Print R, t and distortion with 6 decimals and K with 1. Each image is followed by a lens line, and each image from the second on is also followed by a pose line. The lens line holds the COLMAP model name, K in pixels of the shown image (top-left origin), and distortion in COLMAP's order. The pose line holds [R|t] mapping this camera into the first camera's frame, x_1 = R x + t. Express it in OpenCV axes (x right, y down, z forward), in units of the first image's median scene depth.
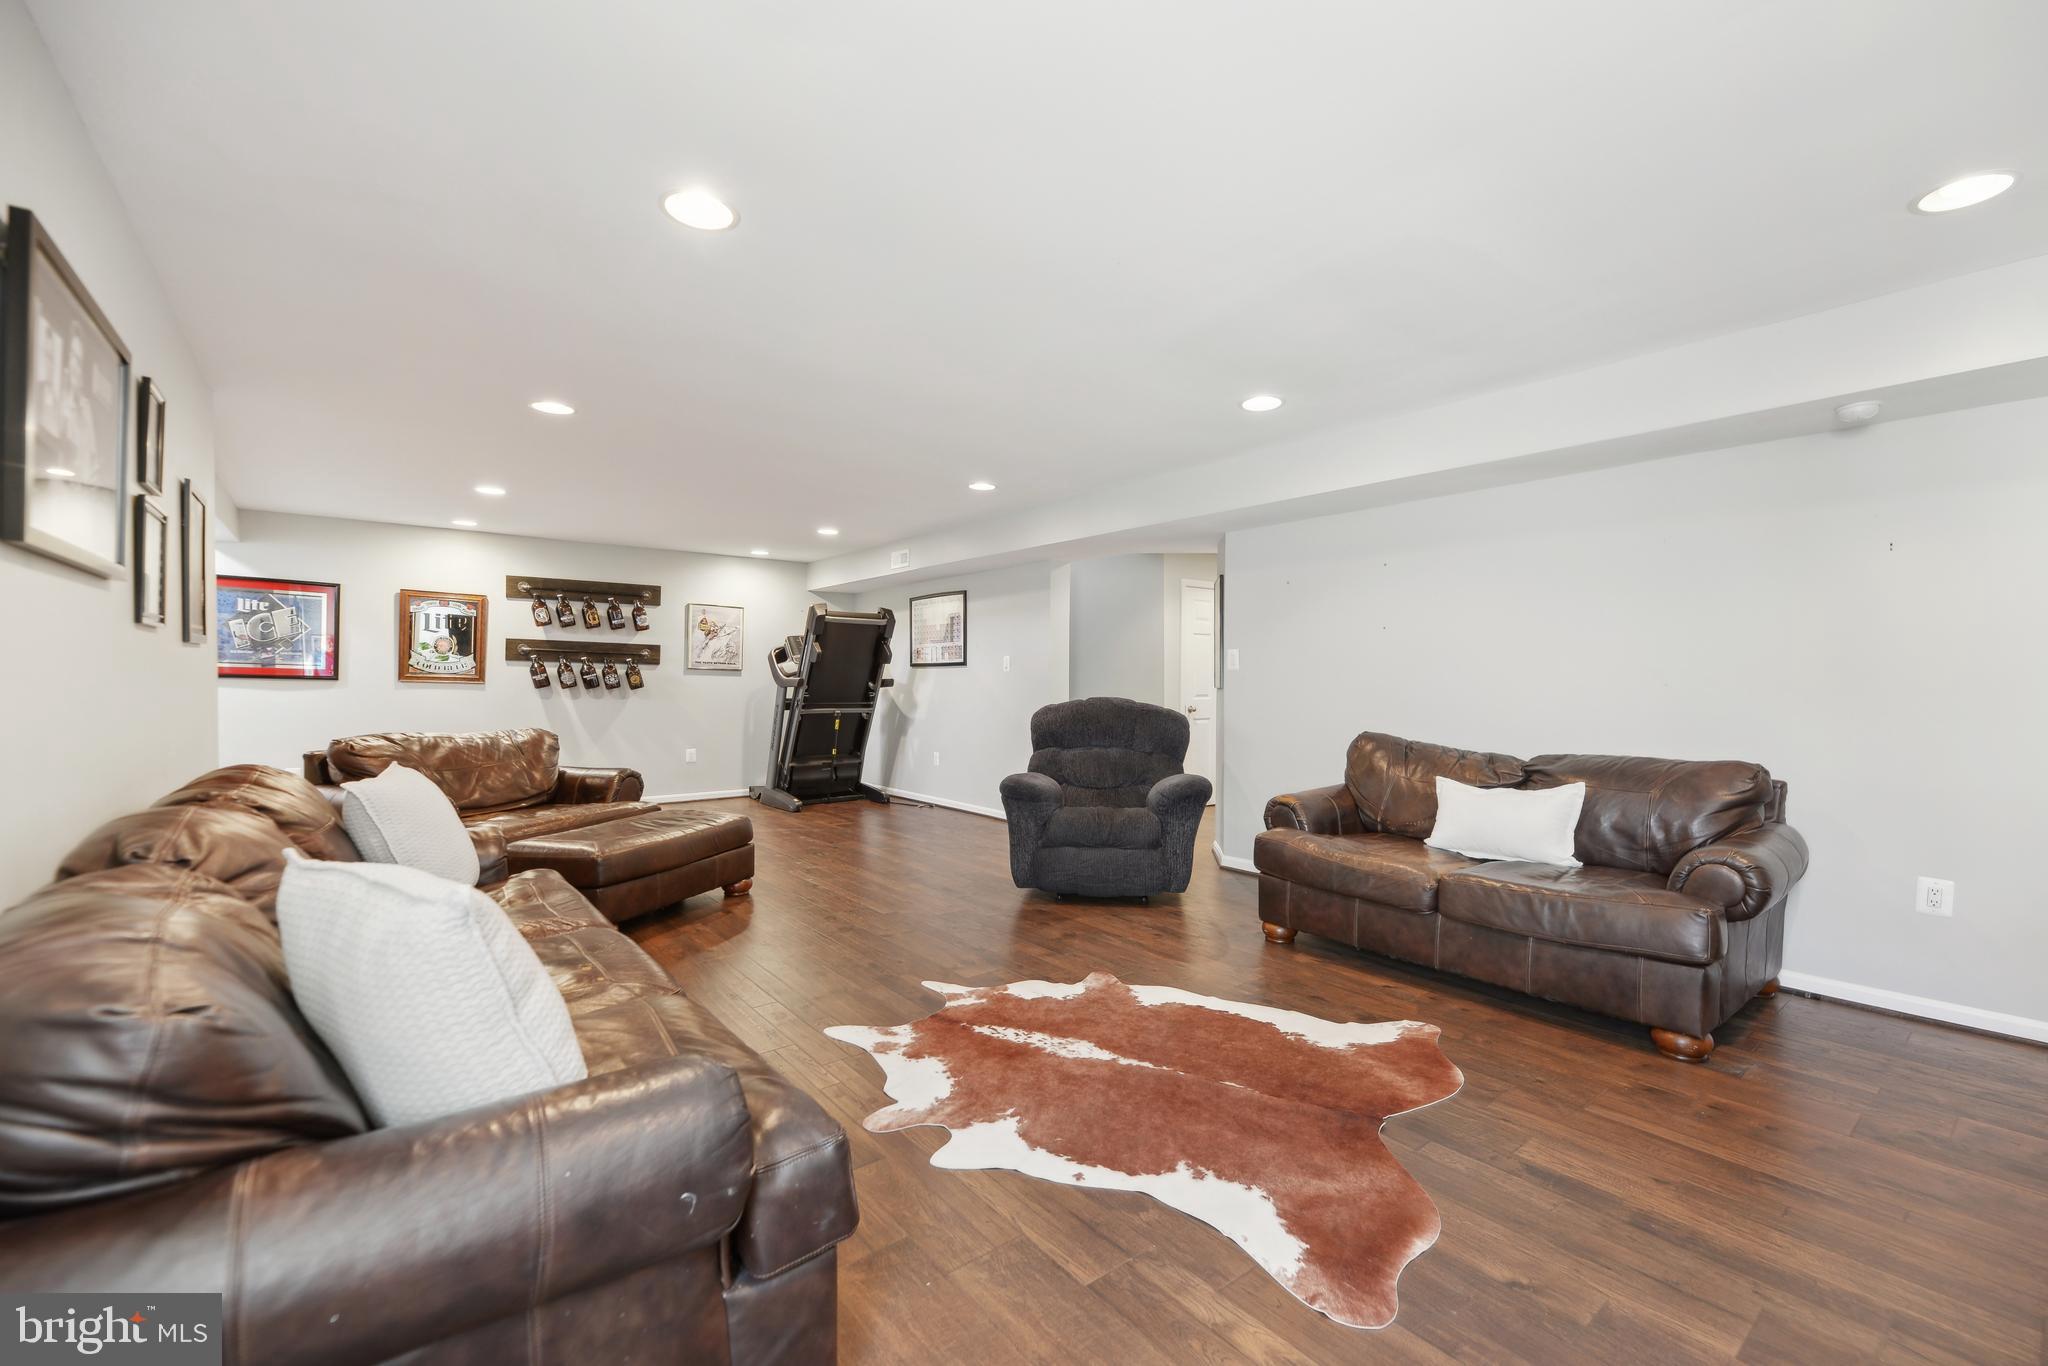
lens RADIAL K [[862.7, 0, 1021.4], [0, 862.7, 686.9], [0, 0, 1]] dist [0.000446, -0.002785]
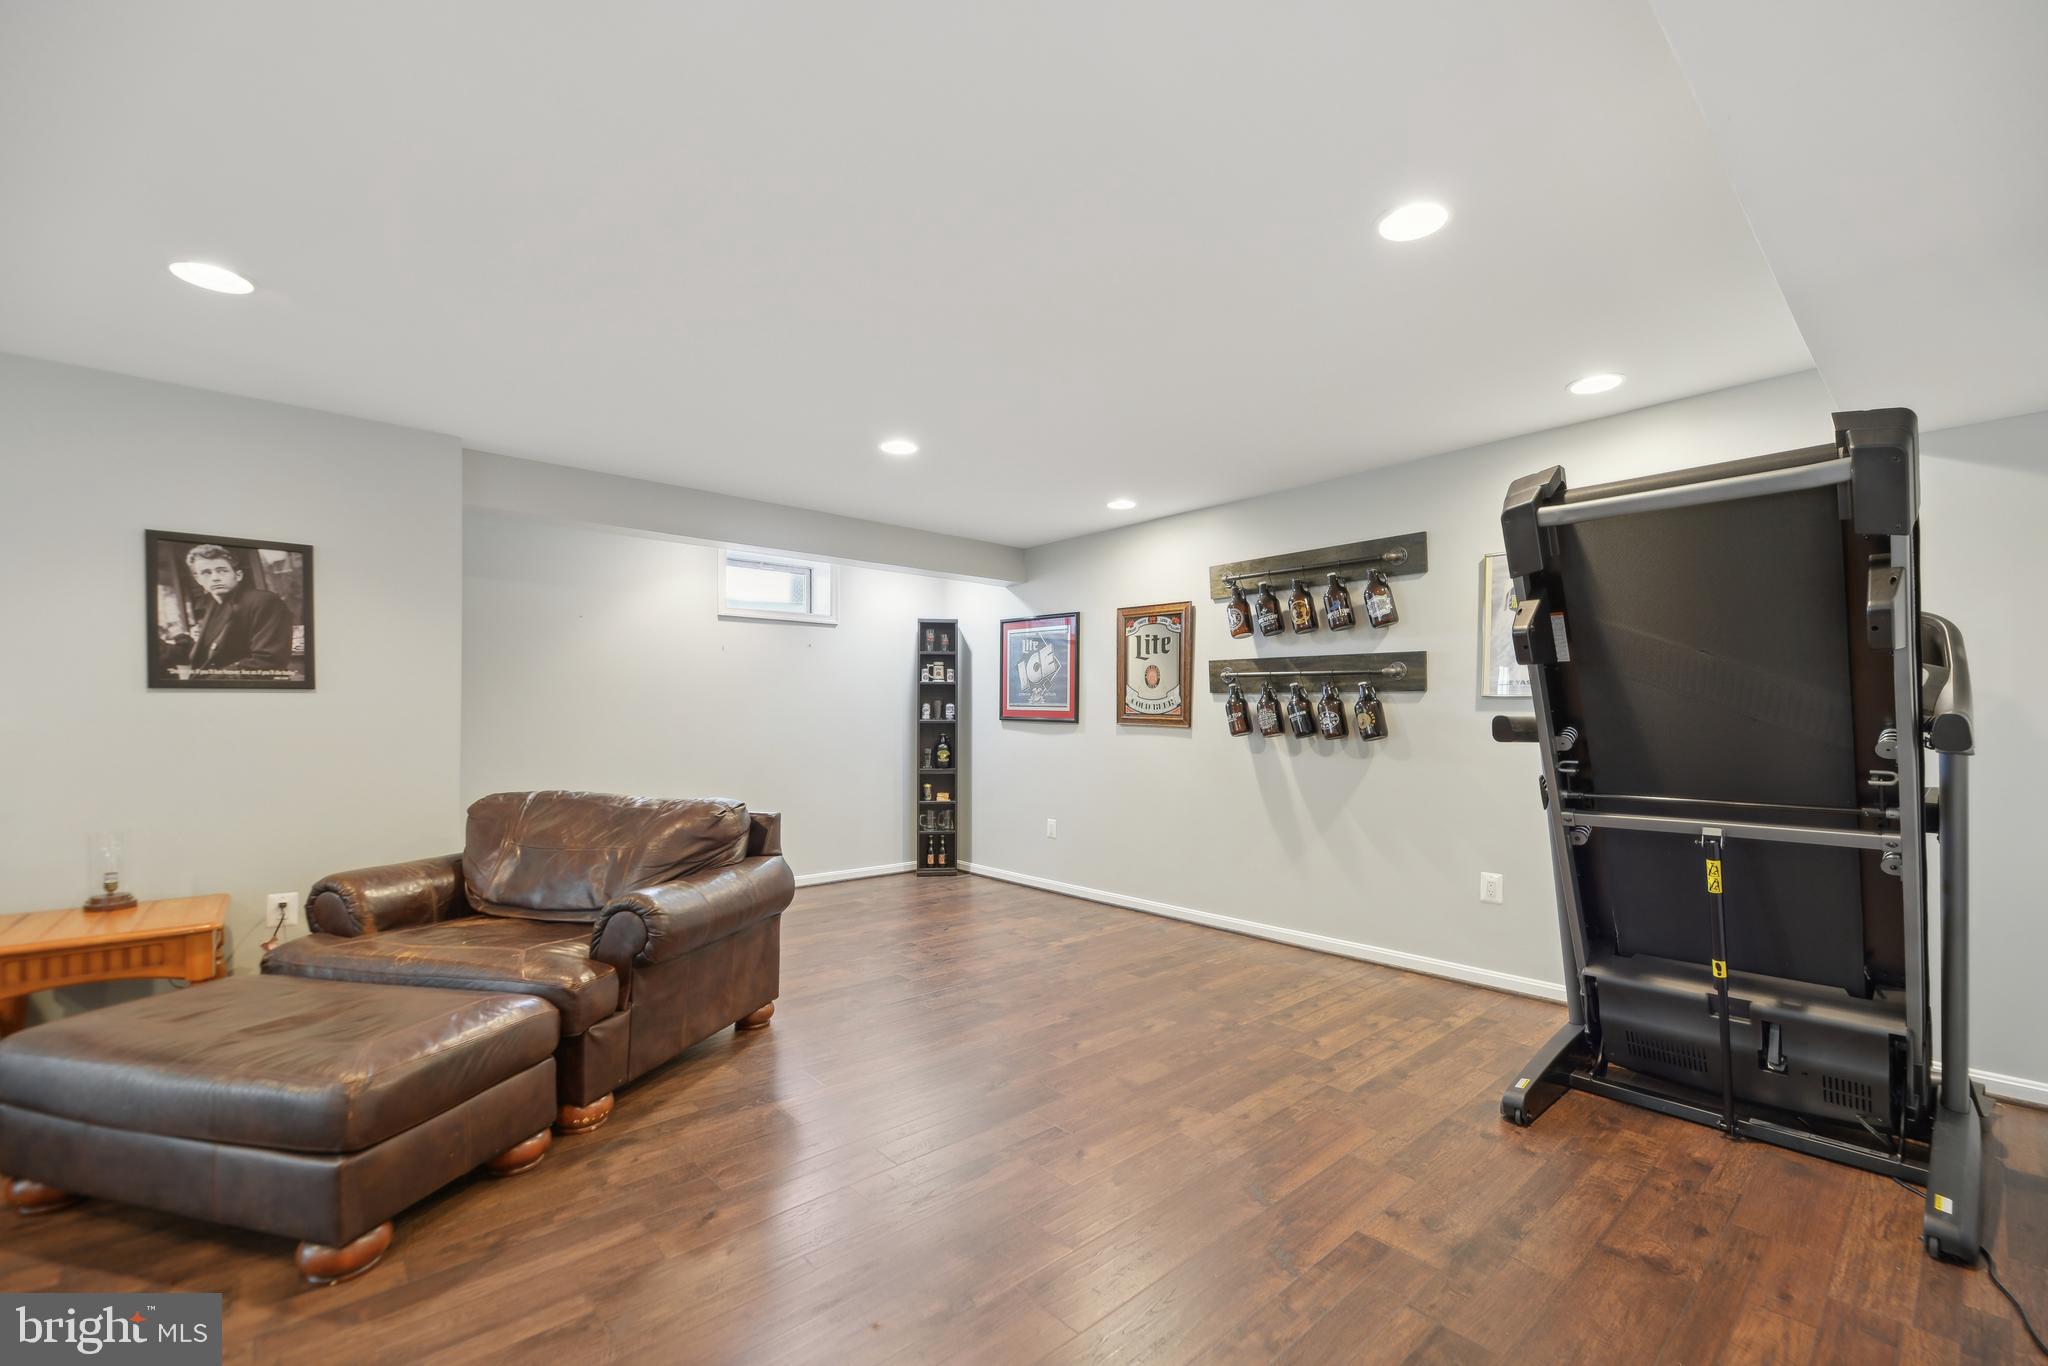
lens RADIAL K [[862.7, 0, 1010.2], [0, 862.7, 688.1], [0, 0, 1]] dist [0.000446, -0.002785]
pose [[0.070617, -0.038040, -0.996778, 0.062423], [-0.001680, 0.999267, -0.038254, -0.008451], [0.997502, 0.004376, 0.070501, 0.777380]]
